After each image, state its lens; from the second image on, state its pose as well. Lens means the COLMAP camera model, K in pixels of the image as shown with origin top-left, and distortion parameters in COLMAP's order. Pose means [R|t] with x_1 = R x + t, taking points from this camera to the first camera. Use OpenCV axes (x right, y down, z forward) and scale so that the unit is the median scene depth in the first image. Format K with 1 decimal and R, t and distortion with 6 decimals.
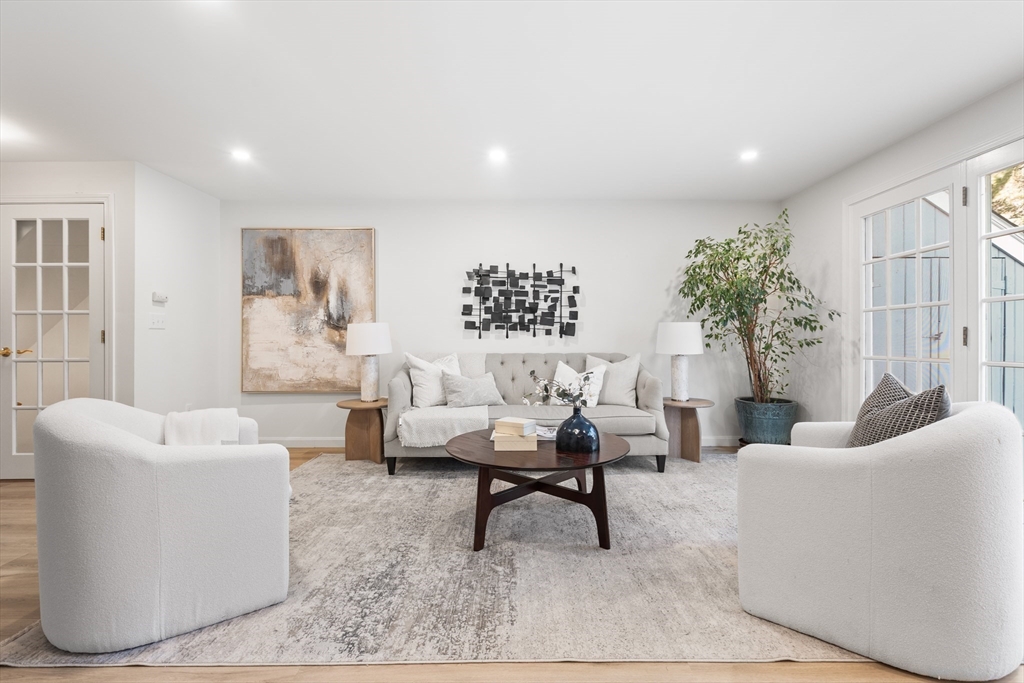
lens RADIAL K [[467.6, 0, 512.2], [0, 467.6, 339.9], [0, 0, 1]] dist [0.006408, -0.001253]
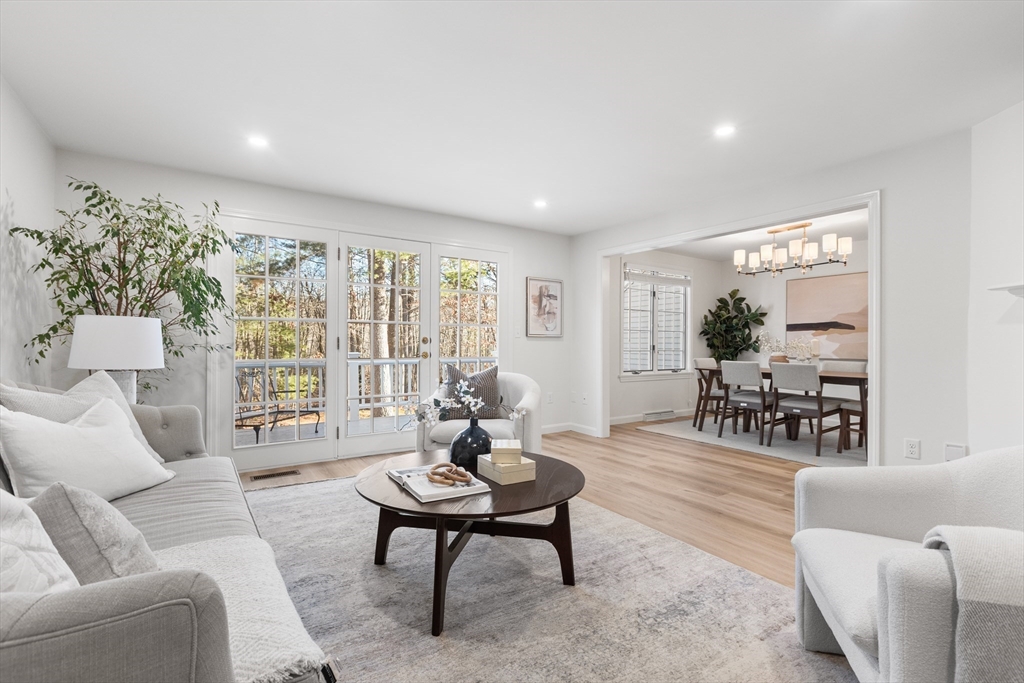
lens RADIAL K [[467.6, 0, 516.2], [0, 467.6, 342.7], [0, 0, 1]] dist [0.006408, -0.001253]
pose [[-0.562452, -0.000791, 0.826830, -0.407096], [-0.006874, 0.999969, -0.003719, -0.002050], [-0.826801, -0.007776, -0.562440, 0.869175]]
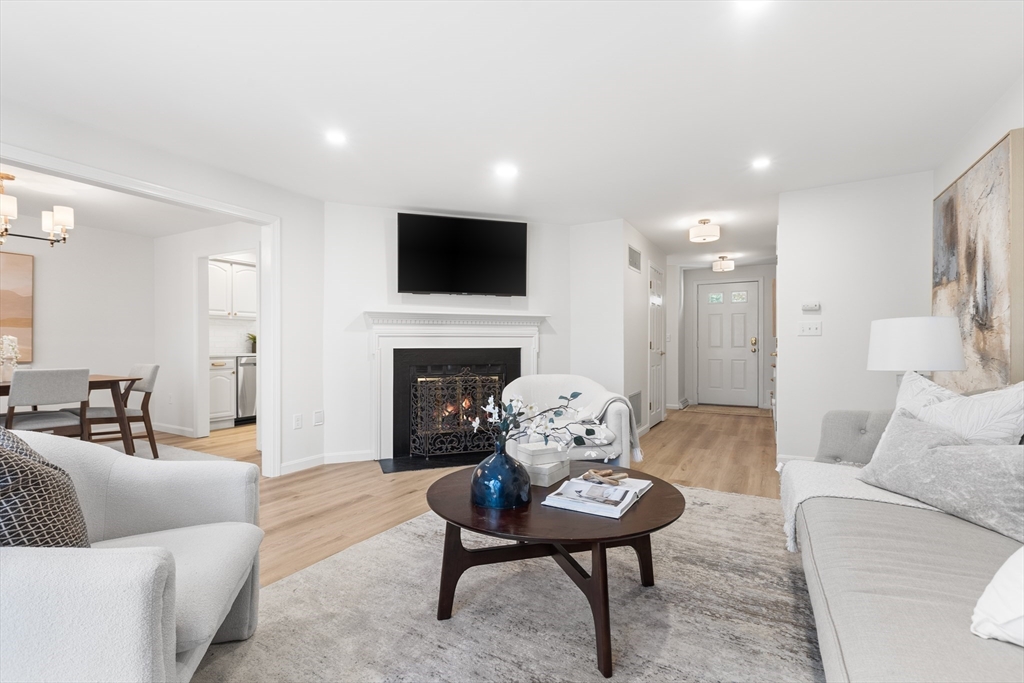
lens RADIAL K [[467.6, 0, 506.6], [0, 467.6, 345.3], [0, 0, 1]] dist [0.006408, -0.001253]
pose [[-0.494418, 0.004192, -0.869214, 0.453876], [0.000881, 0.999990, 0.004322, -0.005808], [0.869224, 0.001371, -0.494417, 0.810420]]
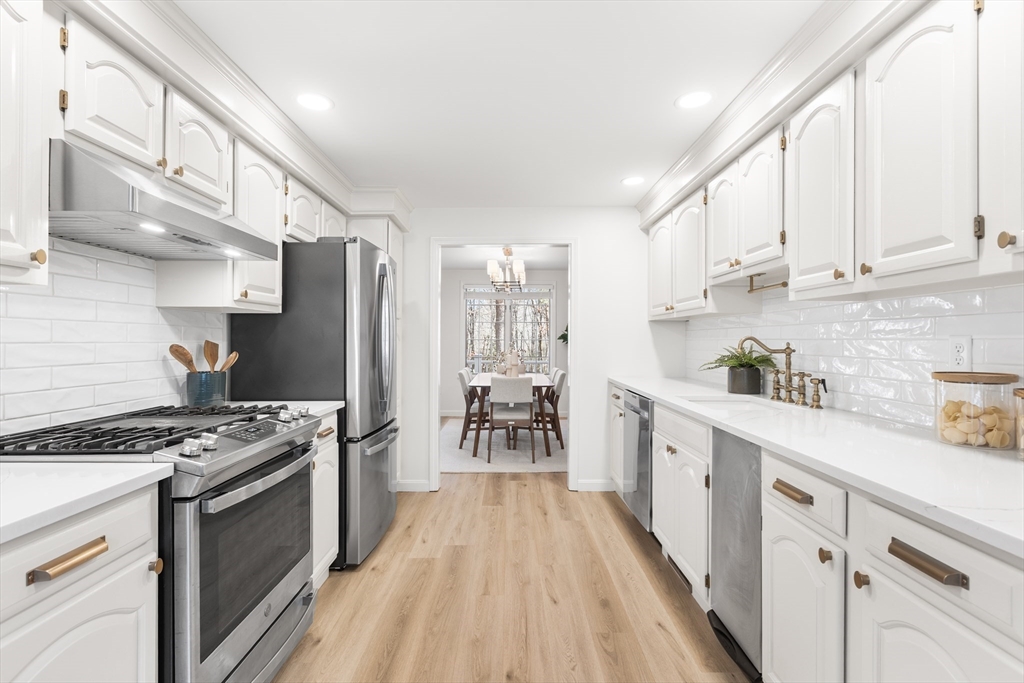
lens RADIAL K [[467.6, 0, 507.0], [0, 467.6, 334.5], [0, 0, 1]] dist [0.006408, -0.001253]
pose [[-0.000499, 0.016849, 0.999858, -1.156802], [-0.019999, 0.999658, -0.016856, -0.036192], [-0.999800, -0.020005, -0.000162, -0.397760]]
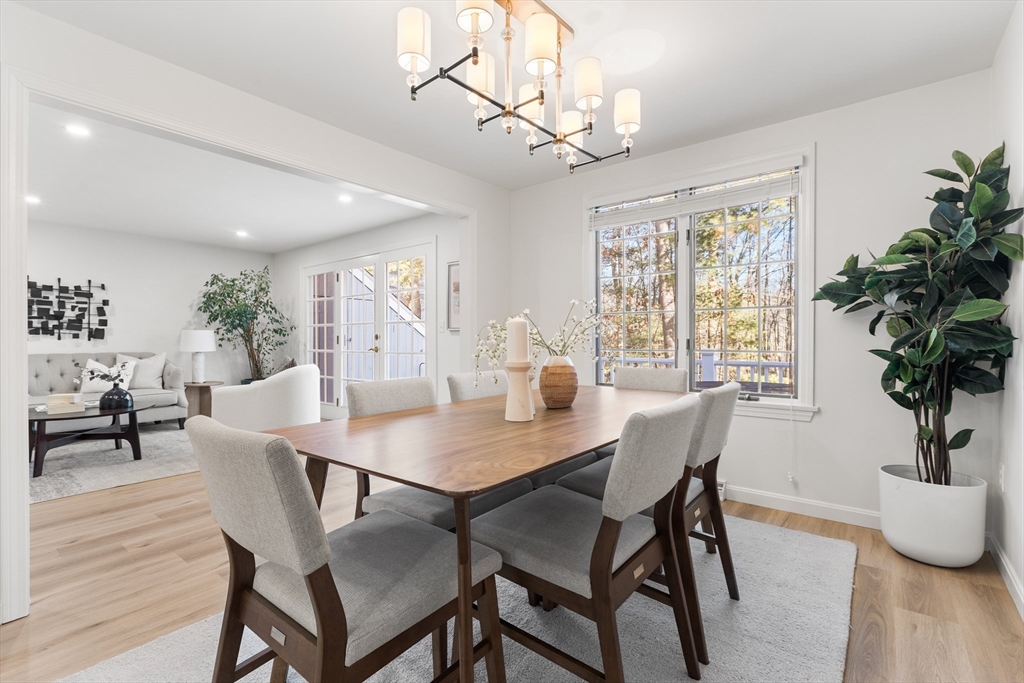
lens RADIAL K [[467.6, 0, 507.1], [0, 467.6, 339.0], [0, 0, 1]] dist [0.006408, -0.001253]
pose [[0.639526, 0.000566, 0.768769, -0.150411], [0.003530, 0.999987, -0.003672, -0.000616], [-0.768762, 0.005062, 0.639515, -0.667143]]
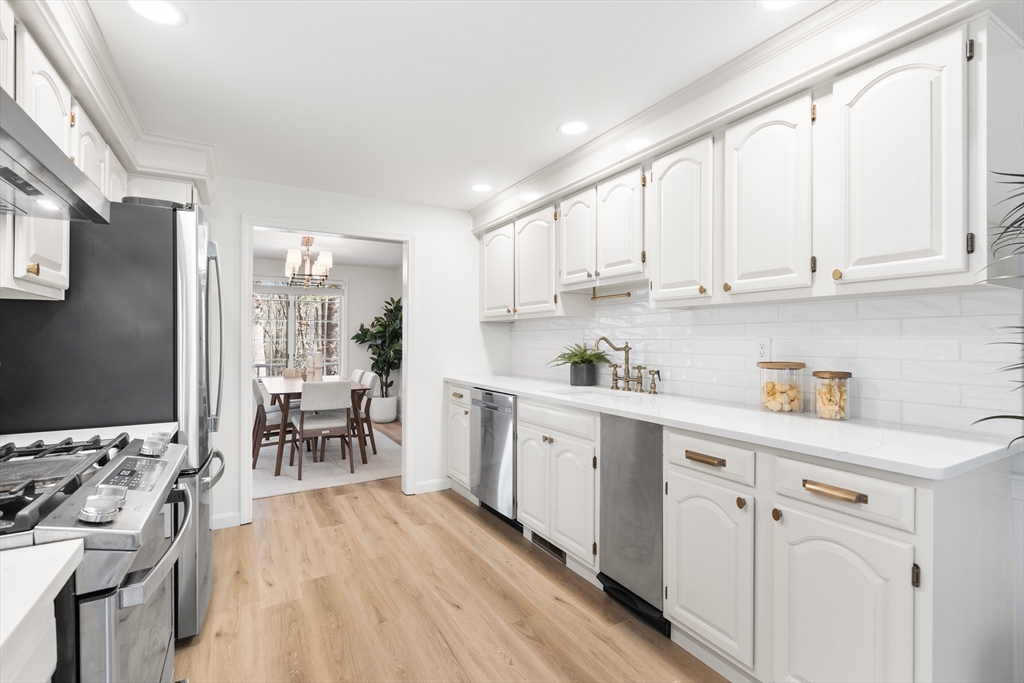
lens RADIAL K [[467.6, 0, 508.6], [0, 467.6, 335.0], [0, 0, 1]] dist [0.006408, -0.001253]
pose [[-0.501167, 0.013871, 0.865239, -1.105557], [-0.014720, 0.999590, -0.024552, -0.033567], [-0.865225, -0.025041, -0.500758, -0.244528]]
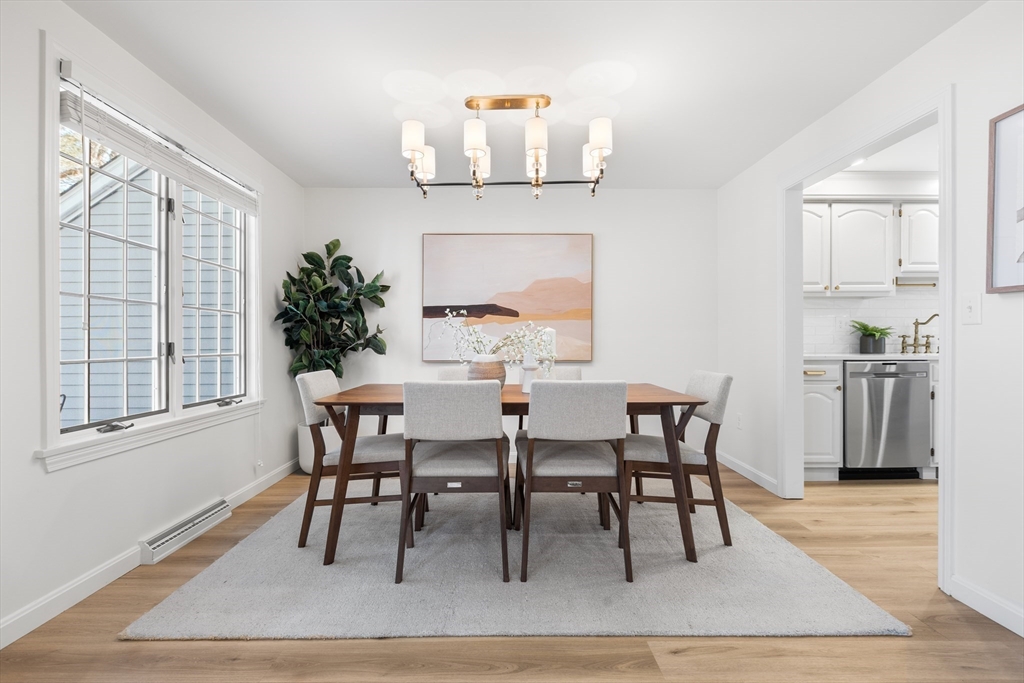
lens RADIAL K [[467.6, 0, 511.9], [0, 467.6, 341.3], [0, 0, 1]] dist [0.006408, -0.001253]
pose [[-0.999885, 0.006477, -0.013695, 0.209618], [0.006508, 0.999976, -0.002246, -0.000627], [0.013680, -0.002335, -0.999904, 0.200911]]
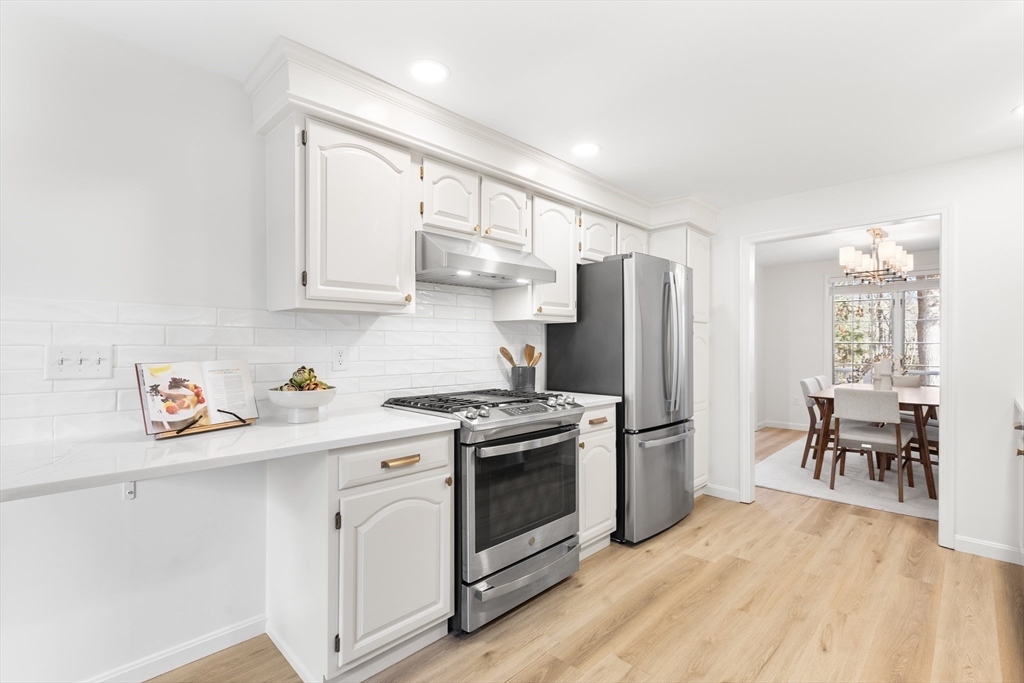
lens RADIAL K [[467.6, 0, 515.0], [0, 467.6, 336.0], [0, 0, 1]] dist [0.006408, -0.001253]
pose [[0.693724, 0.016172, 0.720059, -1.162770], [-0.017699, 0.999829, -0.005404, -0.039798], [-0.720023, -0.008995, 0.693891, -0.550333]]
